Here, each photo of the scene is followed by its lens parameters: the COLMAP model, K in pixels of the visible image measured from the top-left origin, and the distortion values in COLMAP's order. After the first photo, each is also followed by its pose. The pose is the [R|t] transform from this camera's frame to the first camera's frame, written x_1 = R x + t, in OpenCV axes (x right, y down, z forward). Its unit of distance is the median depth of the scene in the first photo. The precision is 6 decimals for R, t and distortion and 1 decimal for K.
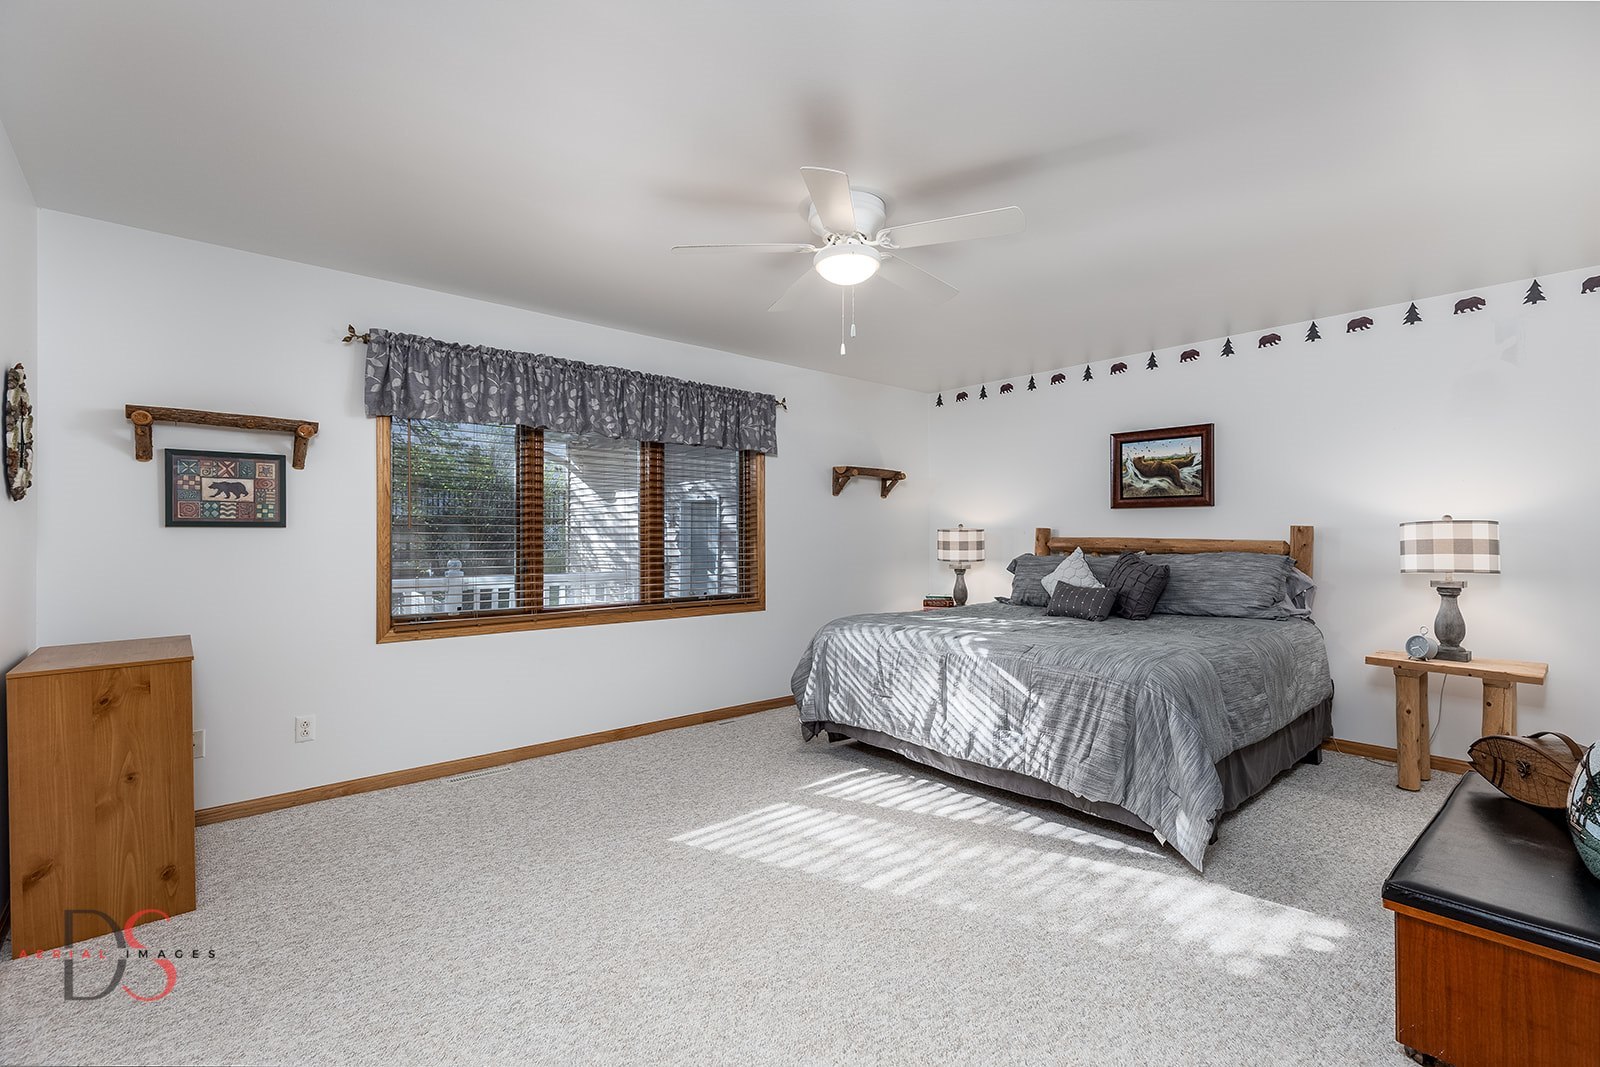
lens RADIAL K [[713.7, 0, 811.3], [0, 713.7, 536.2], [0, 0, 1]] dist [-0.001912, -0.000213]
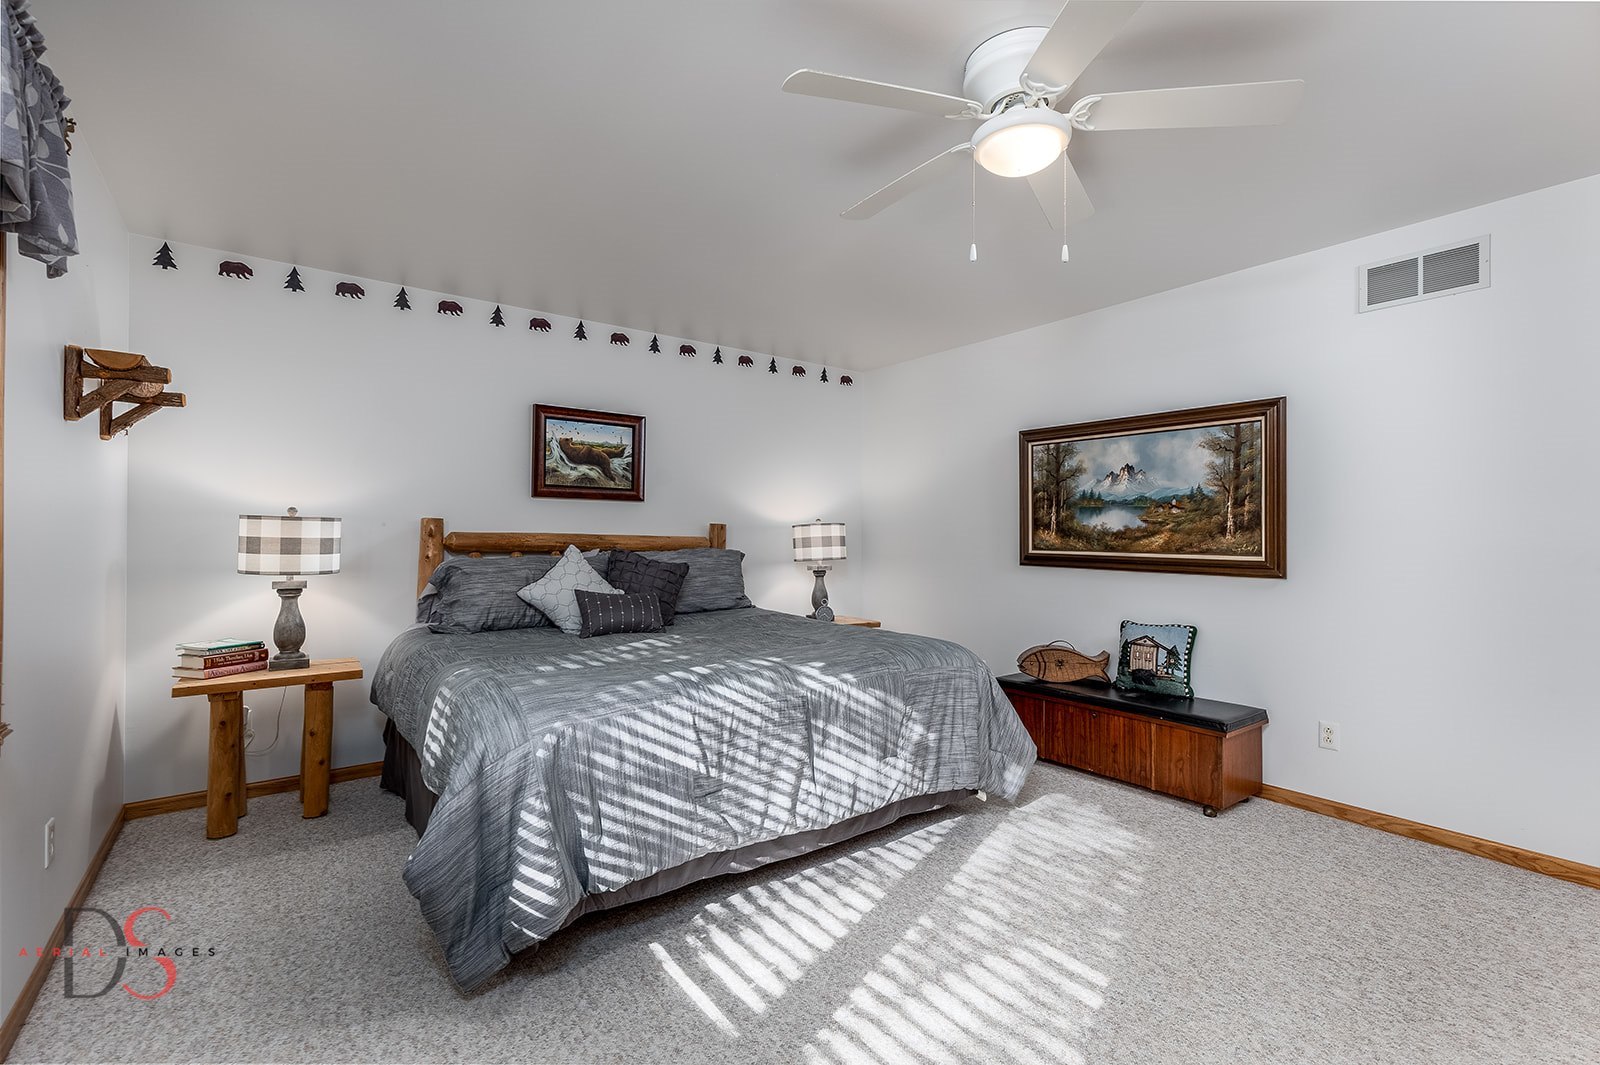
lens RADIAL K [[713.7, 0, 811.3], [0, 713.7, 535.2], [0, 0, 1]] dist [-0.001912, -0.000213]
pose [[0.064964, 0.003688, 0.997881, -0.390373], [-0.006804, 0.999972, -0.003253, 0.005283], [-0.997864, -0.006579, 0.064987, 0.694258]]
